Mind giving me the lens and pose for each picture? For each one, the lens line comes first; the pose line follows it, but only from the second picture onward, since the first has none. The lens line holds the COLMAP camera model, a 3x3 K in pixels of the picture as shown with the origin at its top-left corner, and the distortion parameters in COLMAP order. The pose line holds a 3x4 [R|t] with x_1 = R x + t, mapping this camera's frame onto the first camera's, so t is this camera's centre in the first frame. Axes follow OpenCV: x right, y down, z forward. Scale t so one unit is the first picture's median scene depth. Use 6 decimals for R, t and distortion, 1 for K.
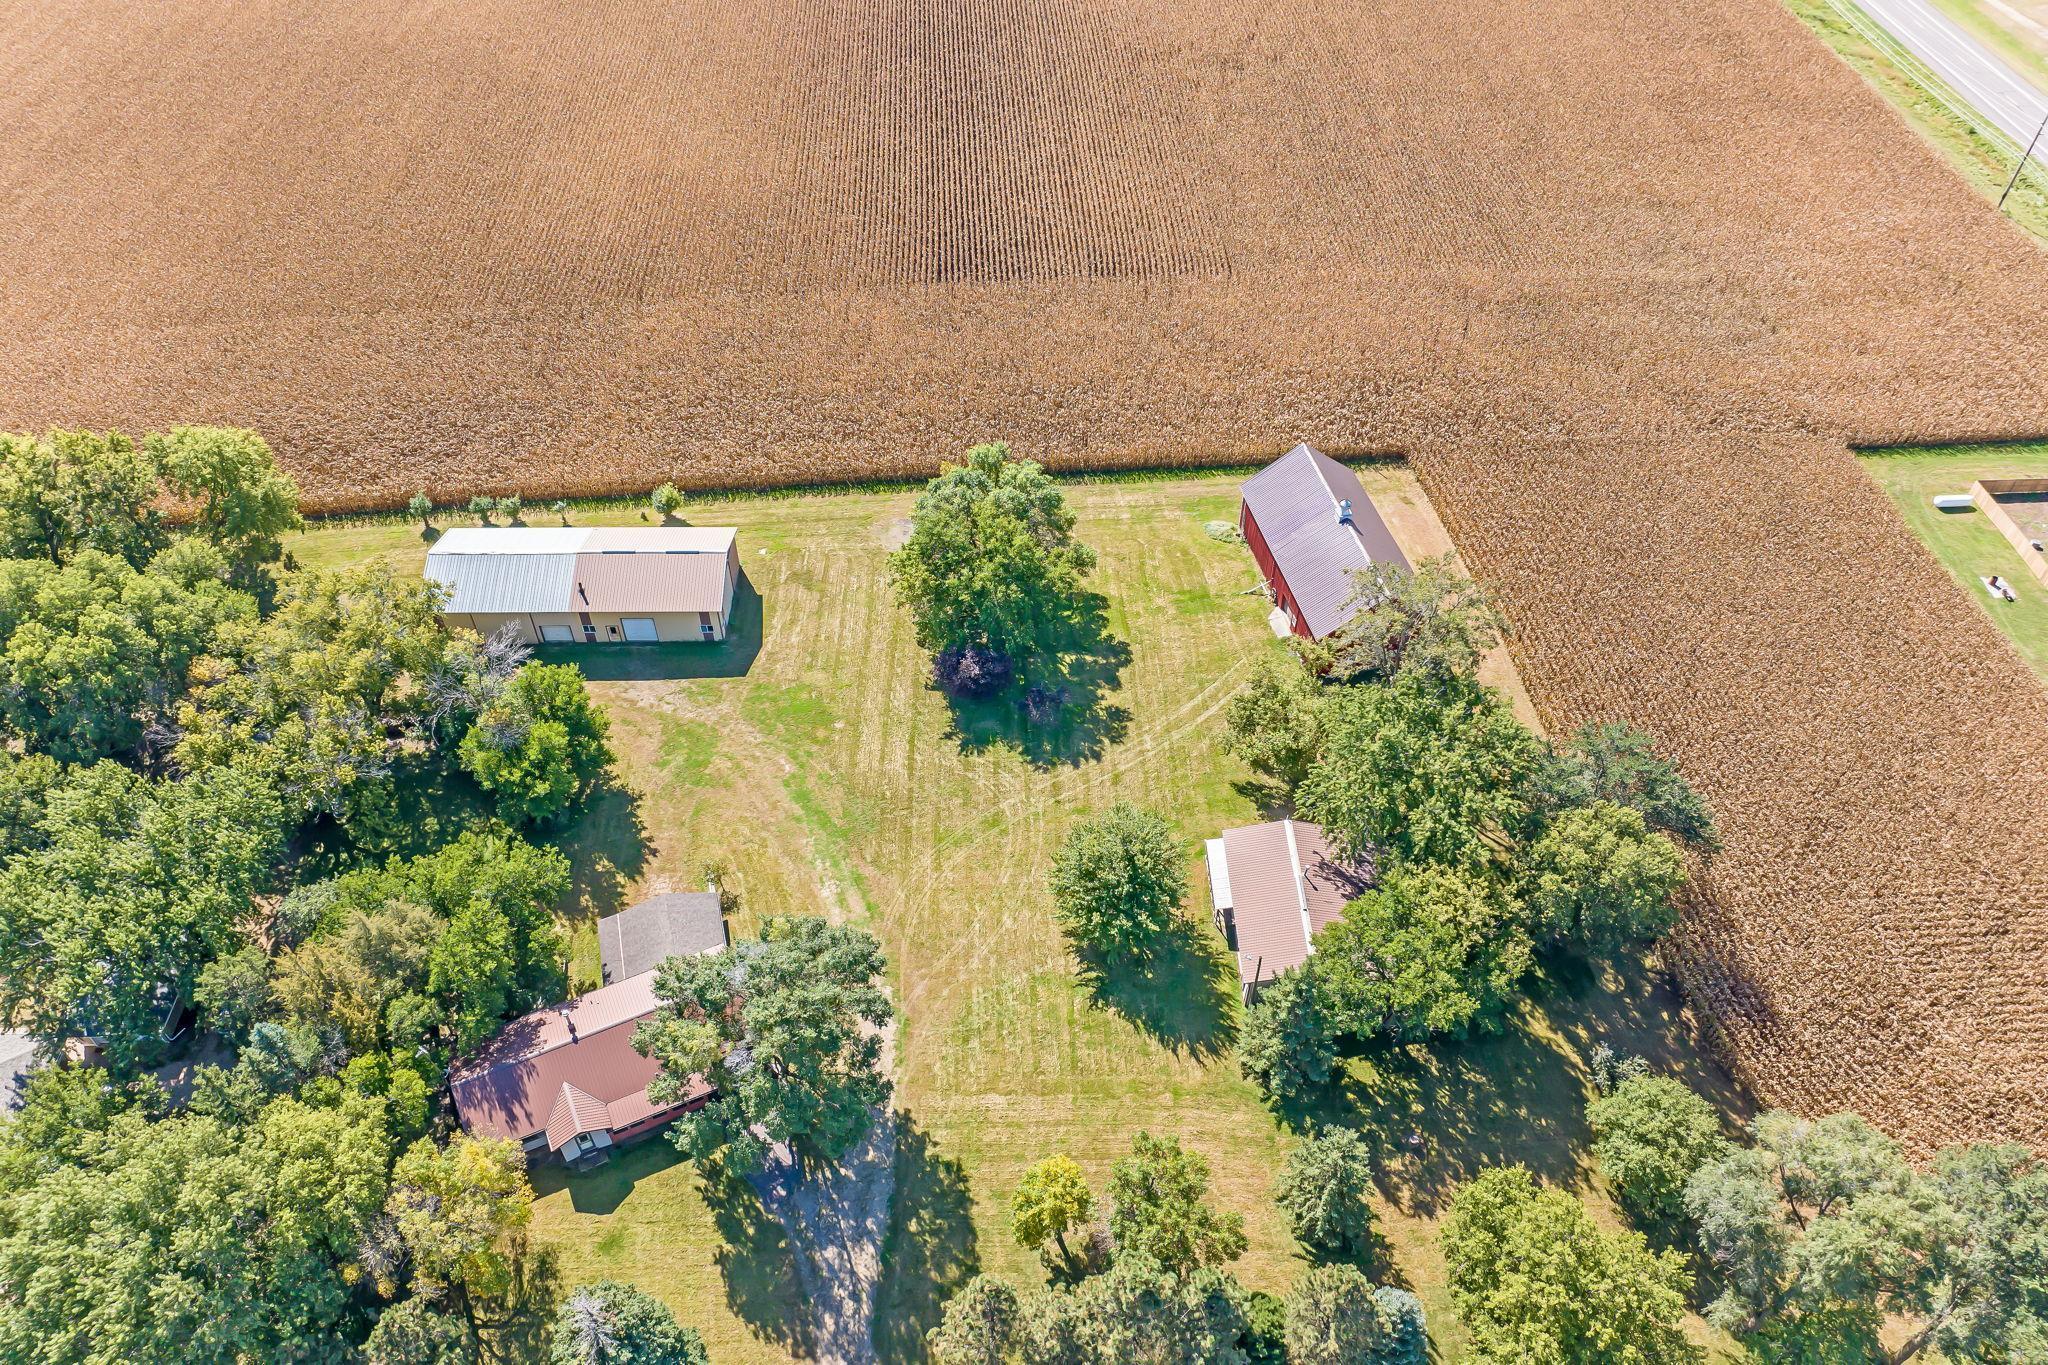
lens RADIAL K [[1443.4, 0, 1024.0], [0, 1443.4, 682.5], [0, 0, 1]] dist [-0.002039, -0.002372]
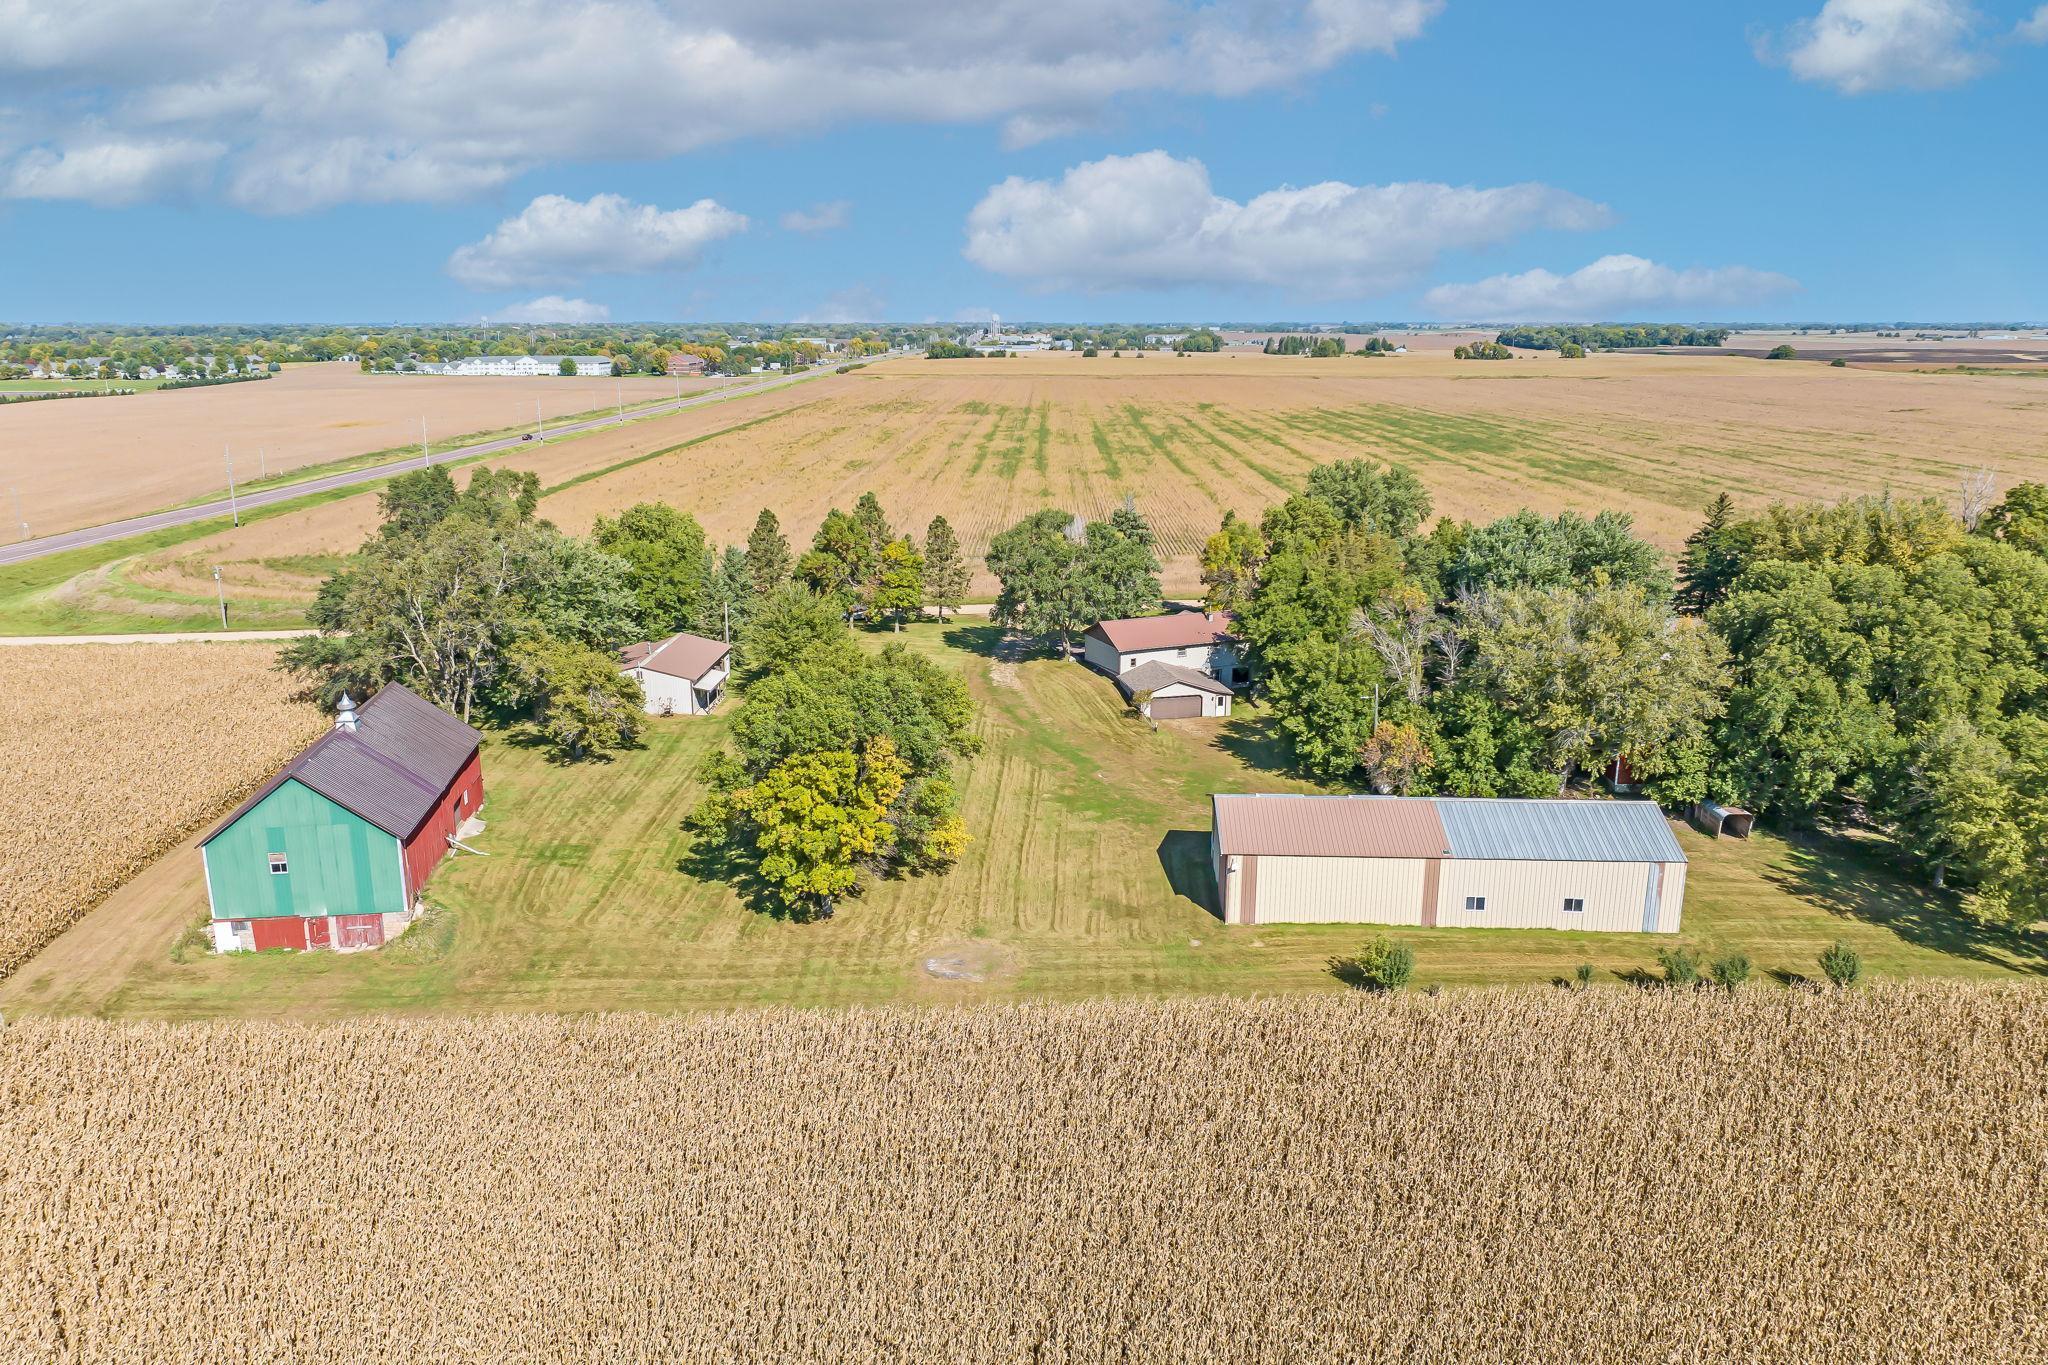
lens RADIAL K [[1443.4, 0, 1024.0], [0, 1443.4, 682.5], [0, 0, 1]] dist [-0.002039, -0.002372]
pose [[-0.997861, -0.029142, 0.058512, -0.159560], [0.036641, 0.491918, 0.869870, -0.737020], [-0.054133, 0.870154, -0.489798, 1.321582]]
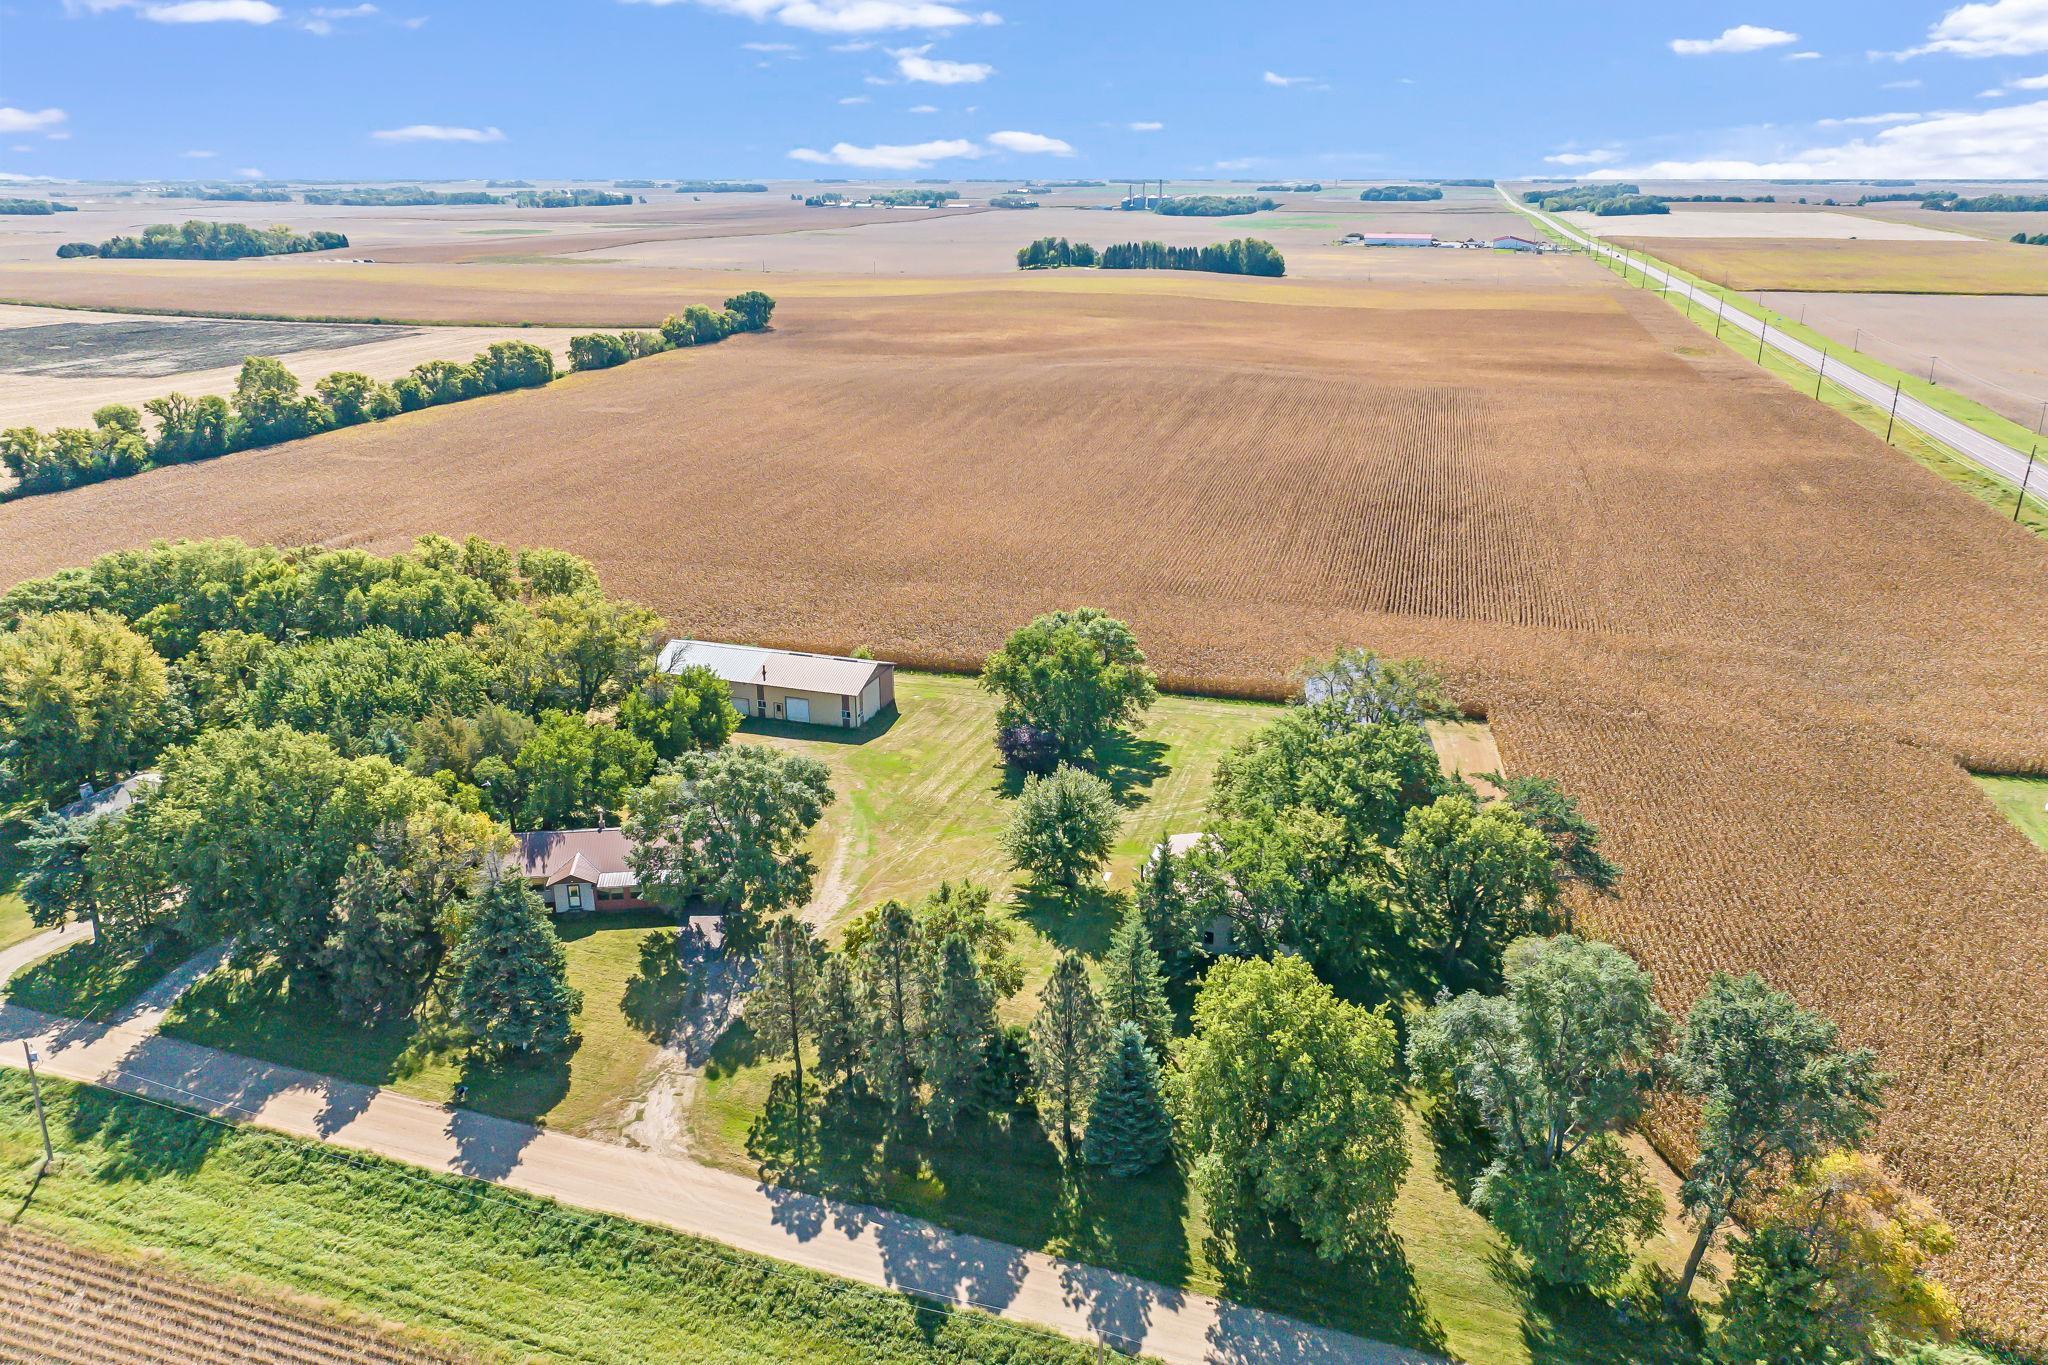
lens RADIAL K [[1402.5, 0, 1024.0], [0, 1402.5, 682.5], [0, 0, 1]] dist [0.010173, 0.002091]
pose [[0.946927, 0.094557, -0.307226, 0.308861], [-0.221546, 0.884481, -0.410623, 0.415197], [0.232908, 0.456895, 0.858487, -0.032110]]
